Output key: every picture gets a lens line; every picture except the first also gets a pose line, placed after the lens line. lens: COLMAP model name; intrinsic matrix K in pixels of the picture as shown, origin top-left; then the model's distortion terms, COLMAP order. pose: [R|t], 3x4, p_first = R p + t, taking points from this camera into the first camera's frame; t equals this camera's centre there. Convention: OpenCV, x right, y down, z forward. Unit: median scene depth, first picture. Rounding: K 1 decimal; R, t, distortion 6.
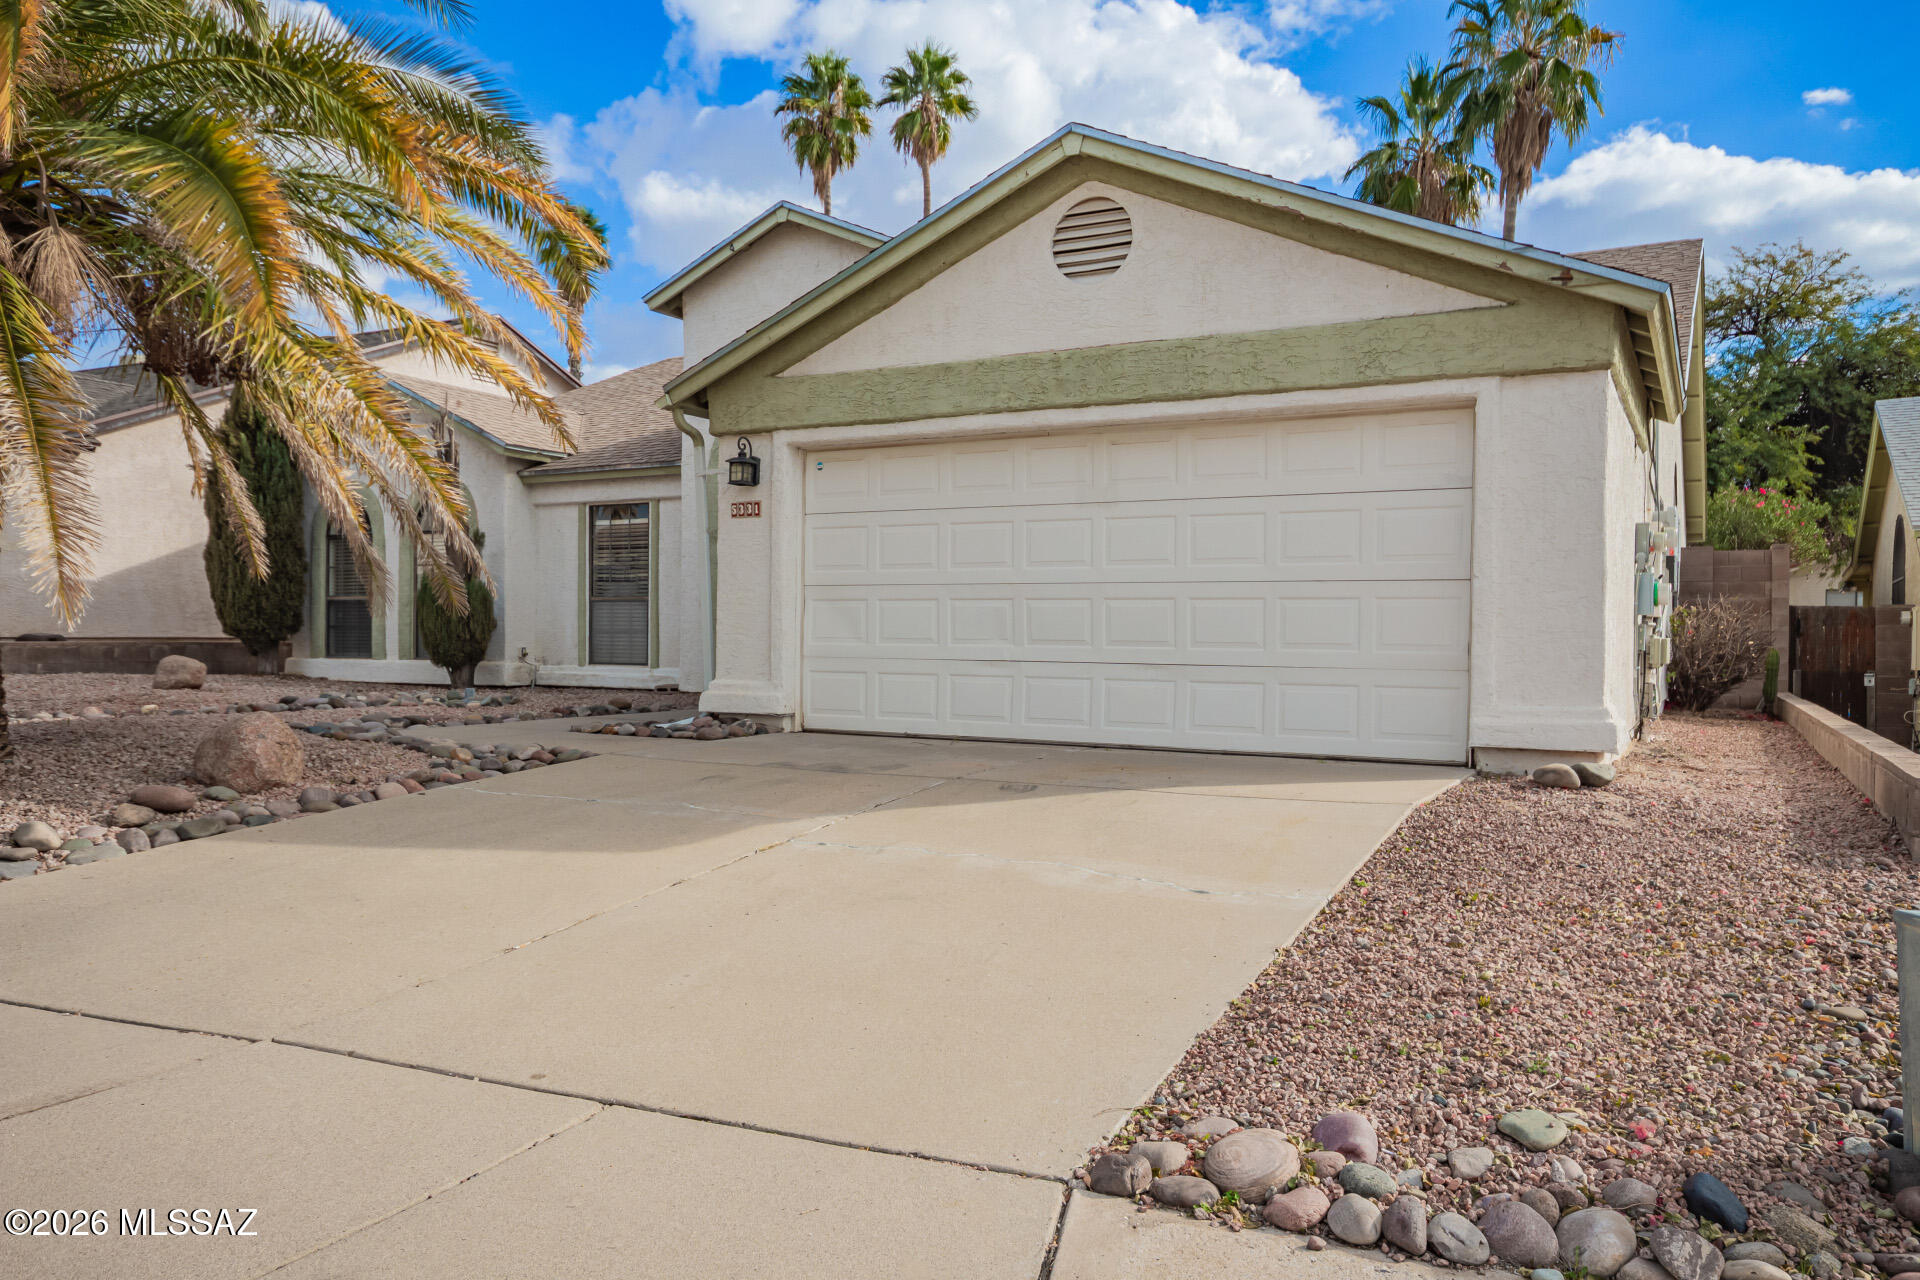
lens RADIAL K [[1406.9, 0, 960.0], [0, 1406.9, 640.0], [0, 0, 1]] dist [-0.009111, -0.002039]
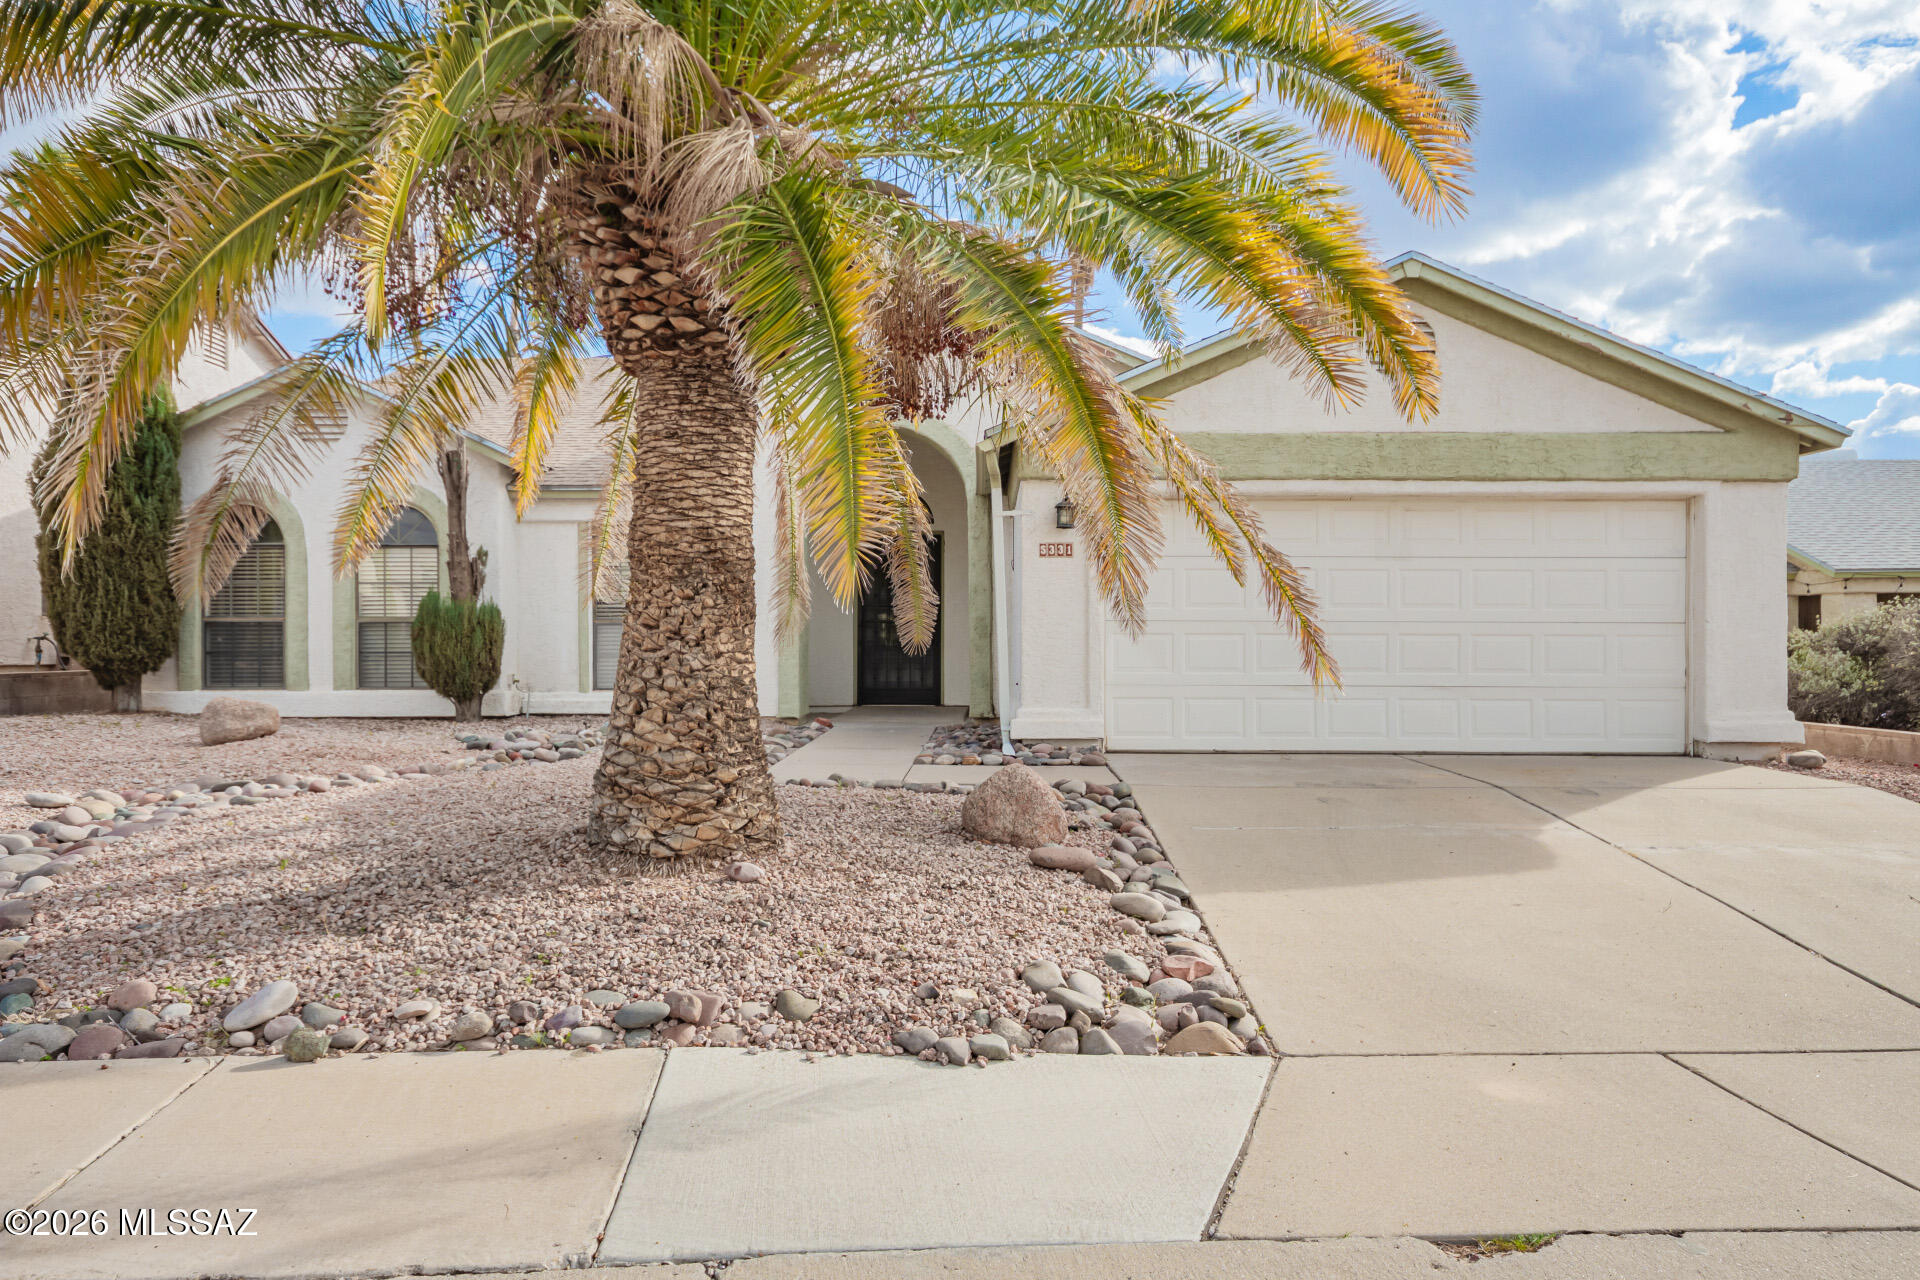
lens RADIAL K [[1239.9, 0, 960.0], [0, 1239.9, 640.0], [0, 0, 1]] dist [0.003734, 0.001093]
pose [[0.877652, -0.006951, 0.479248, -0.668307], [0.007063, 0.999974, 0.001569, -0.025248], [-0.479247, 0.002008, 0.877678, 0.195486]]
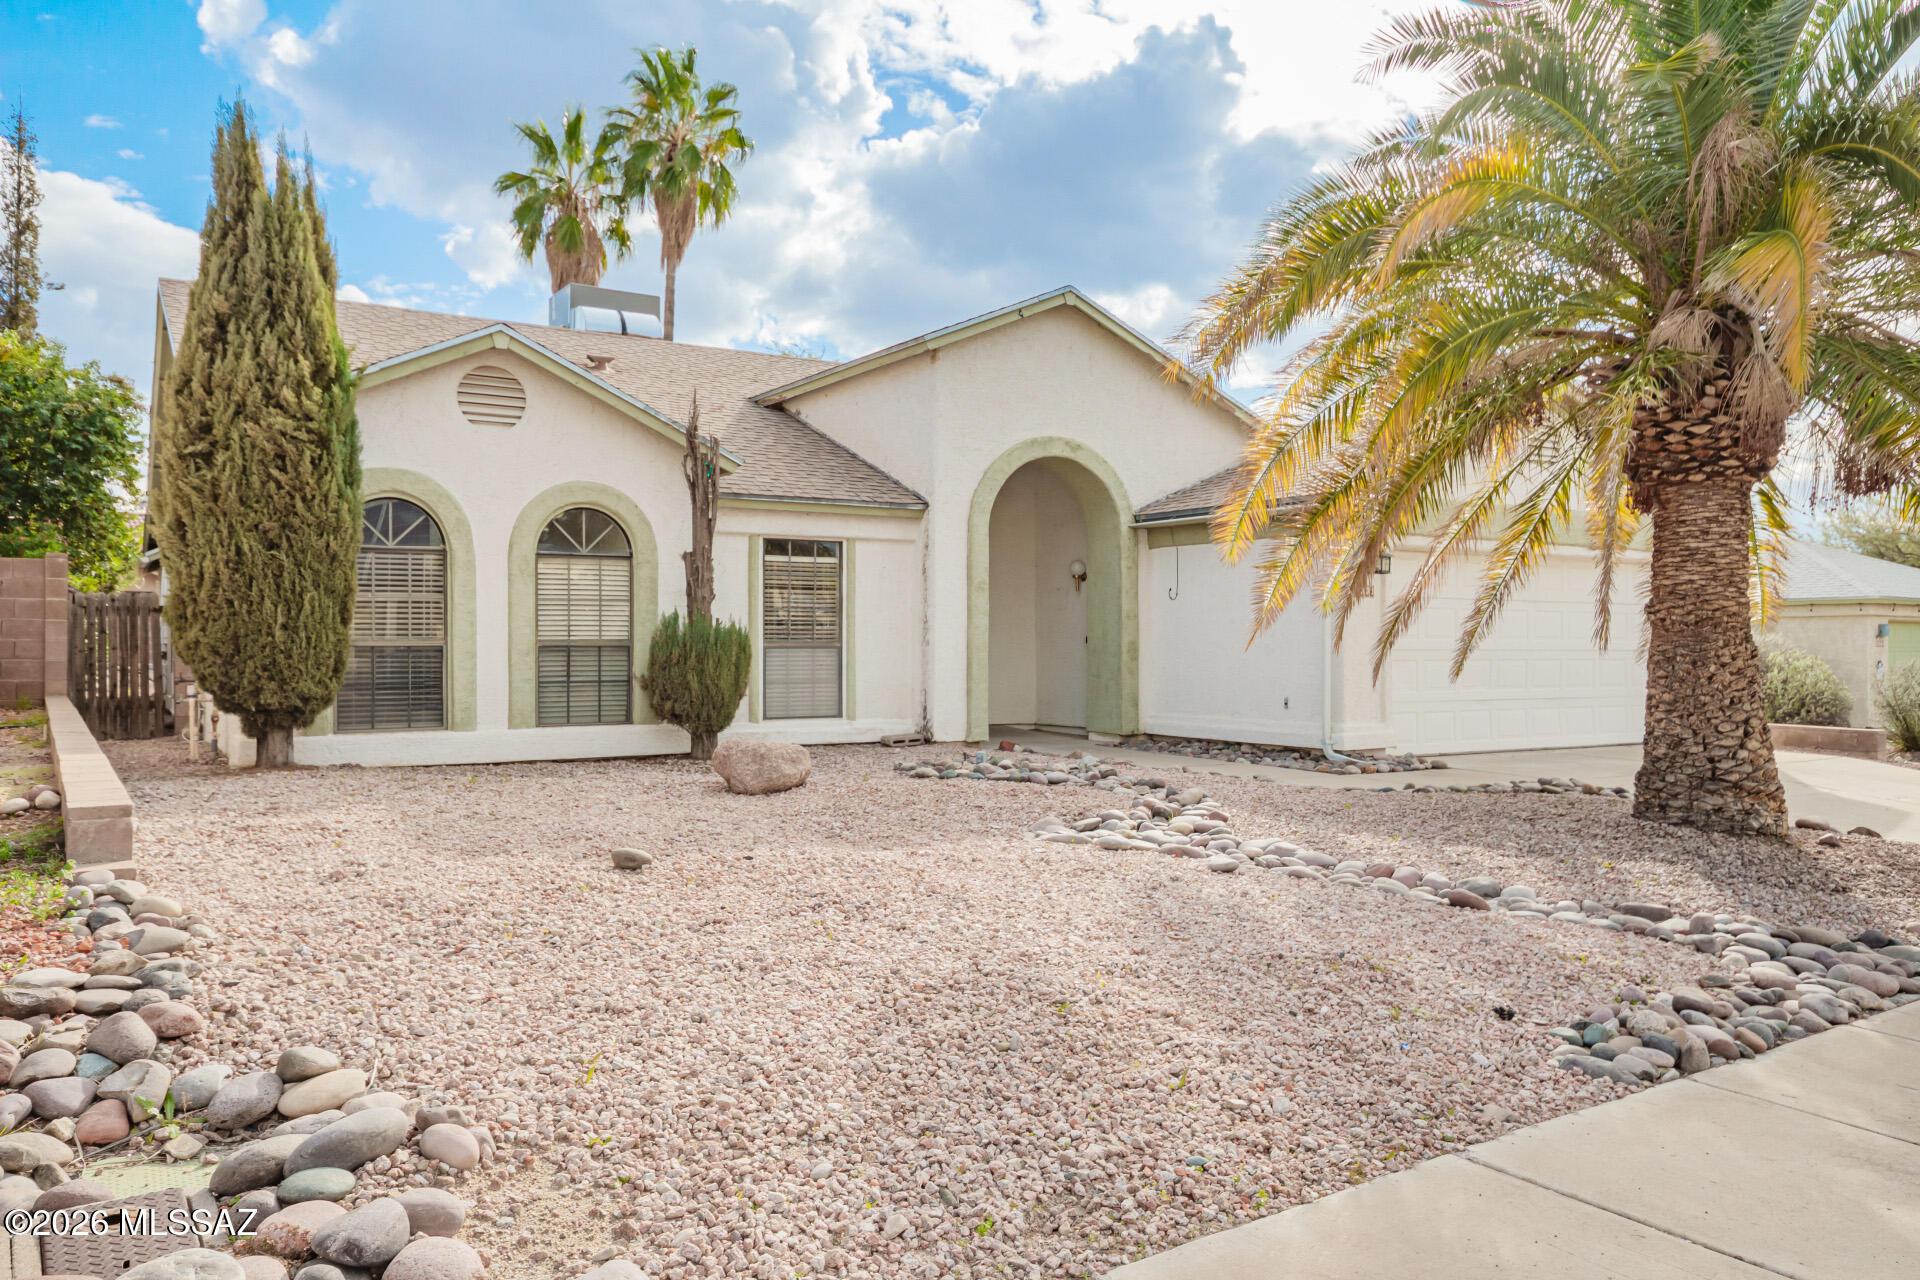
lens RADIAL K [[1406.9, 0, 960.0], [0, 1406.9, 640.0], [0, 0, 1]] dist [-0.009111, -0.002039]
pose [[0.492252, -0.007324, 0.870422, -1.464423], [0.003812, 0.999973, 0.006258, -0.057117], [-0.870444, 0.000238, 0.492267, 0.700576]]
